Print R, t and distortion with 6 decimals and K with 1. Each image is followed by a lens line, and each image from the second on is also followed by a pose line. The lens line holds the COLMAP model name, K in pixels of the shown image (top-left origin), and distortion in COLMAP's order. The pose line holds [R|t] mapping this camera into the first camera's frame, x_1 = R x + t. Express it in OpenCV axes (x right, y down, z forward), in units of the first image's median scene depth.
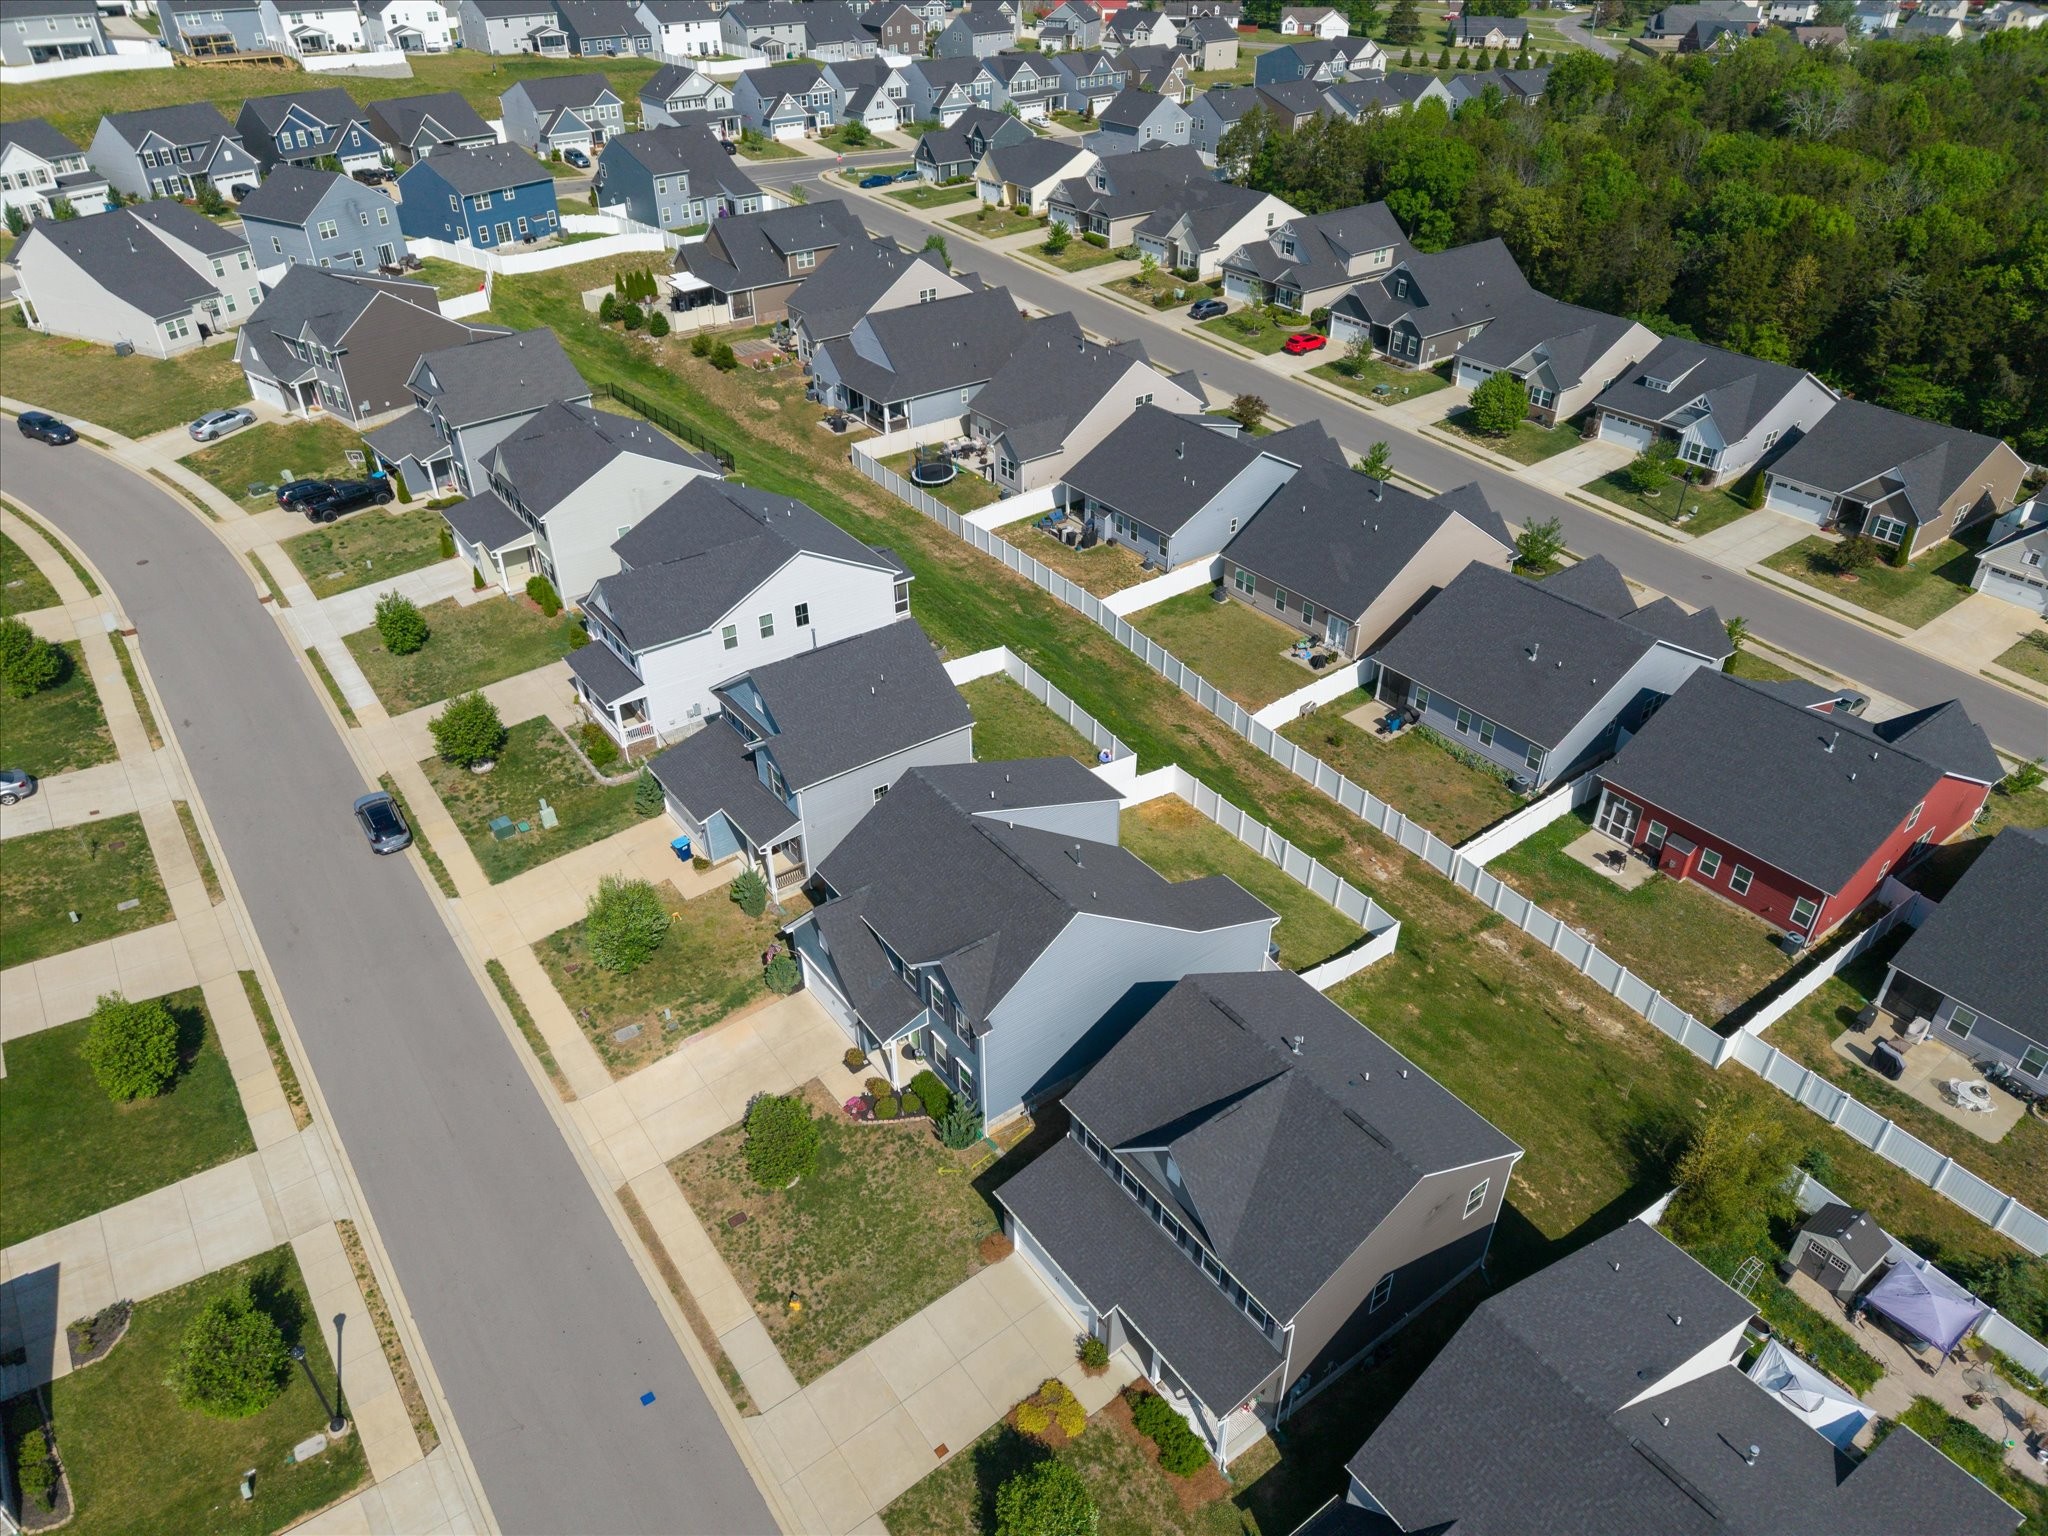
lens RADIAL K [[1369.1, 0, 1031.4], [0, 1369.1, 768.7], [0, 0, 1]] dist [0.009945, 0.001936]
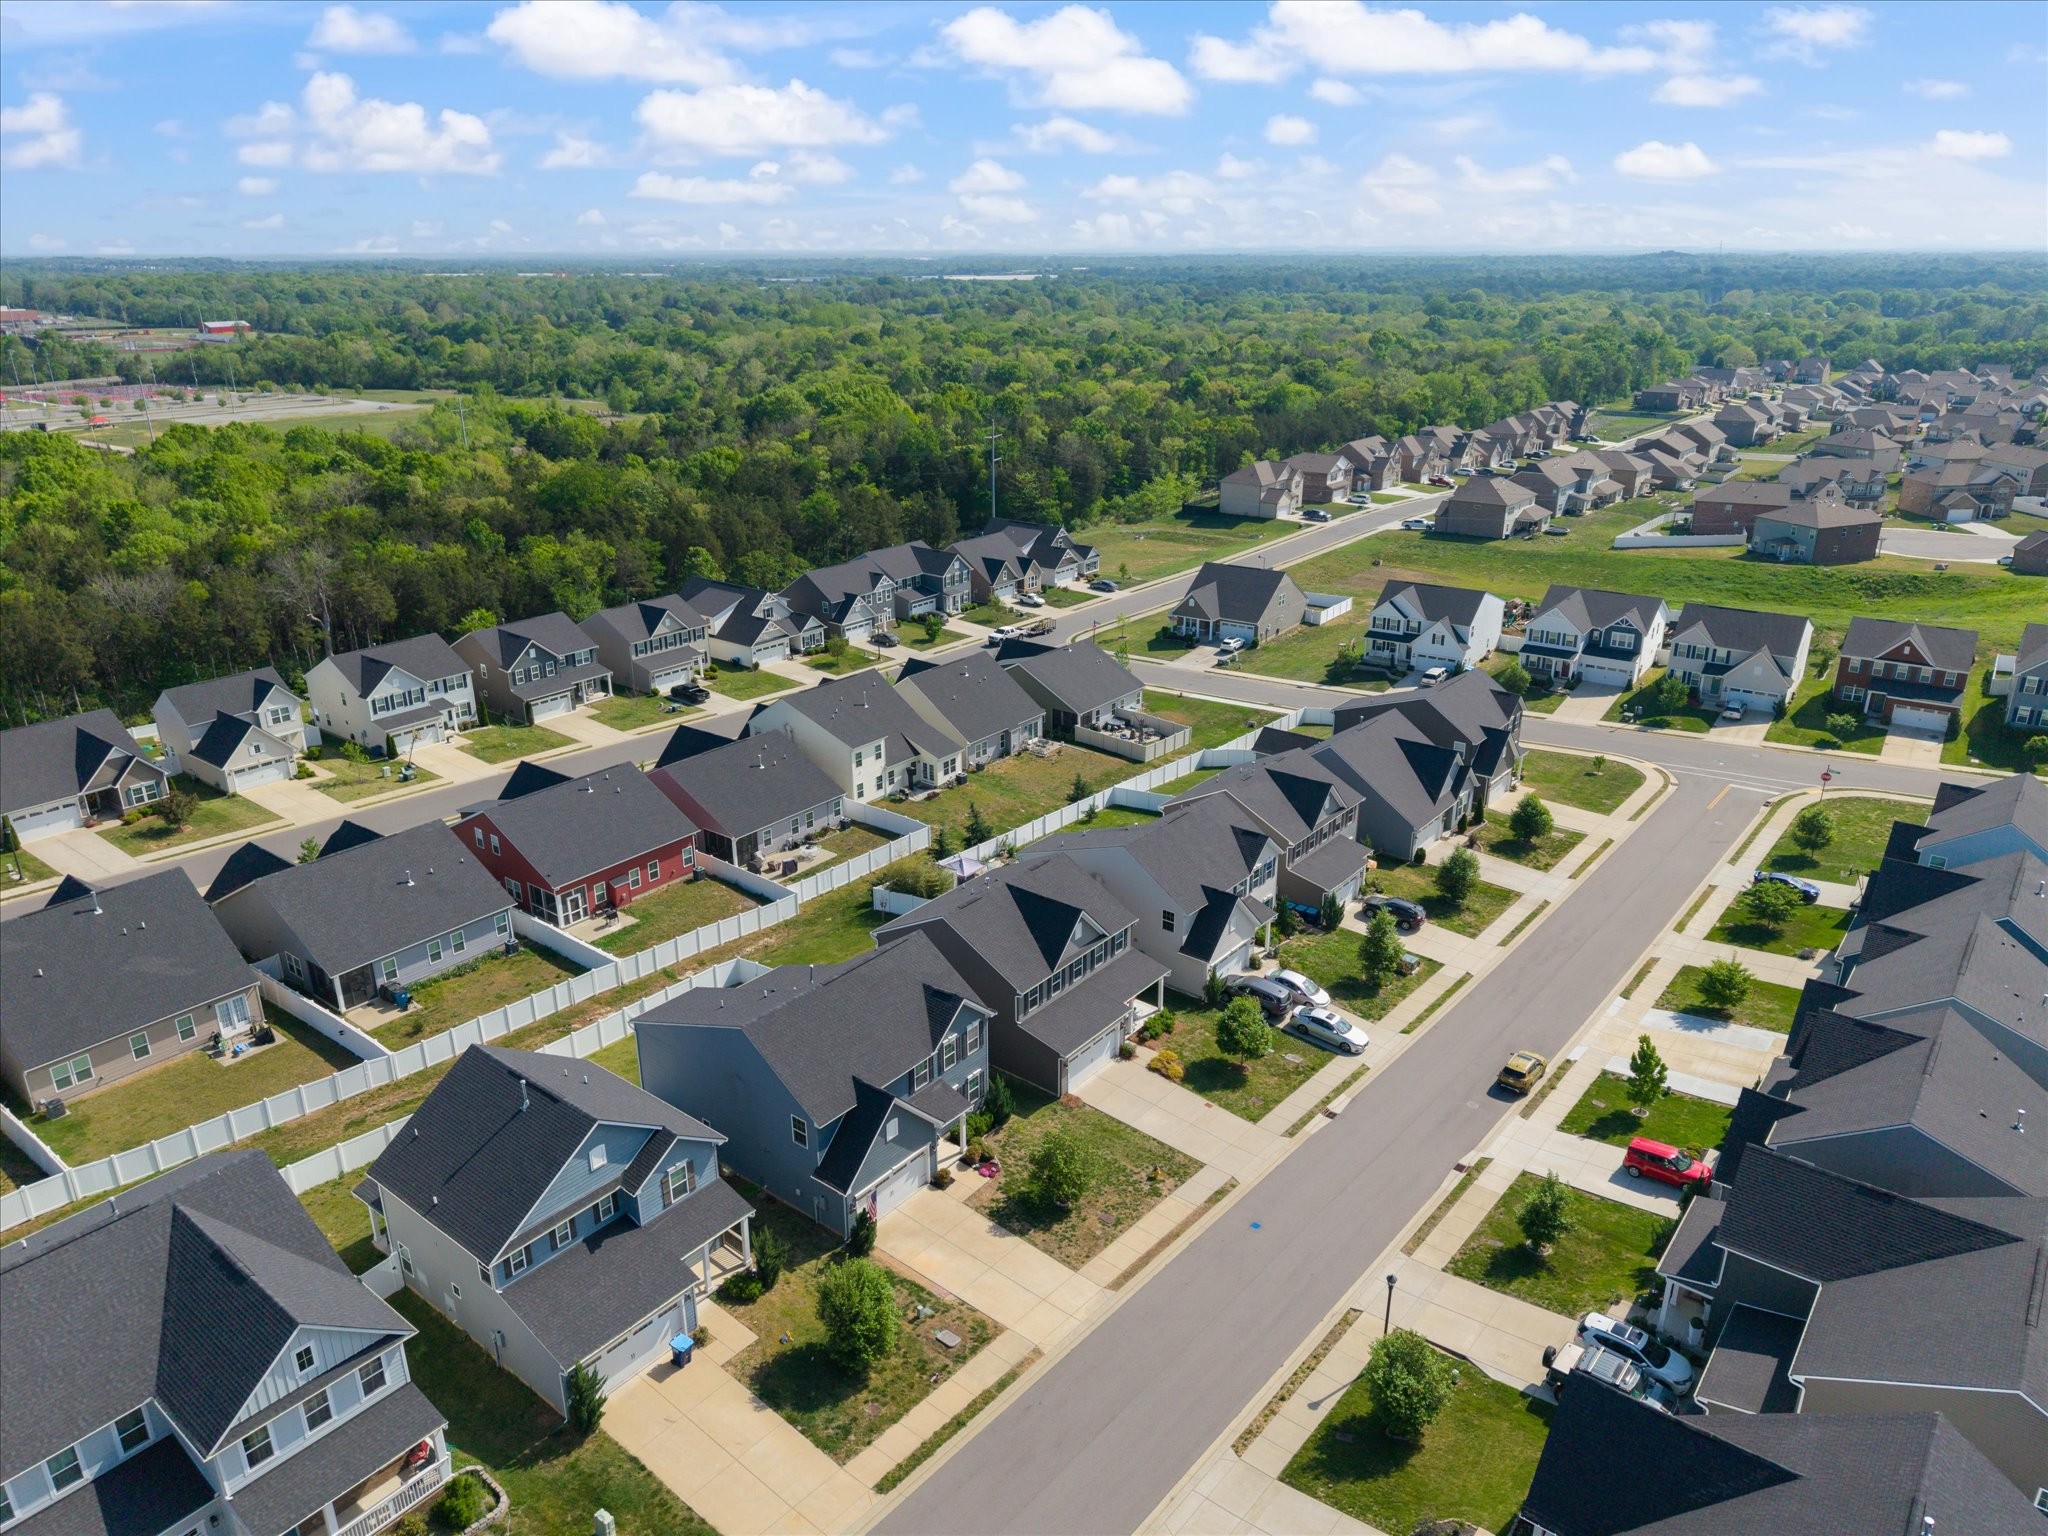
lens RADIAL K [[1373.9, 0, 1029.7], [0, 1373.9, 720.3], [0, 0, 1]] dist [0.098093, -0.195825]
pose [[-0.261672, -0.308012, 0.914689, -1.188584], [0.546345, 0.733982, 0.403458, -0.547438], [-0.795635, 0.605309, -0.023782, 0.783988]]
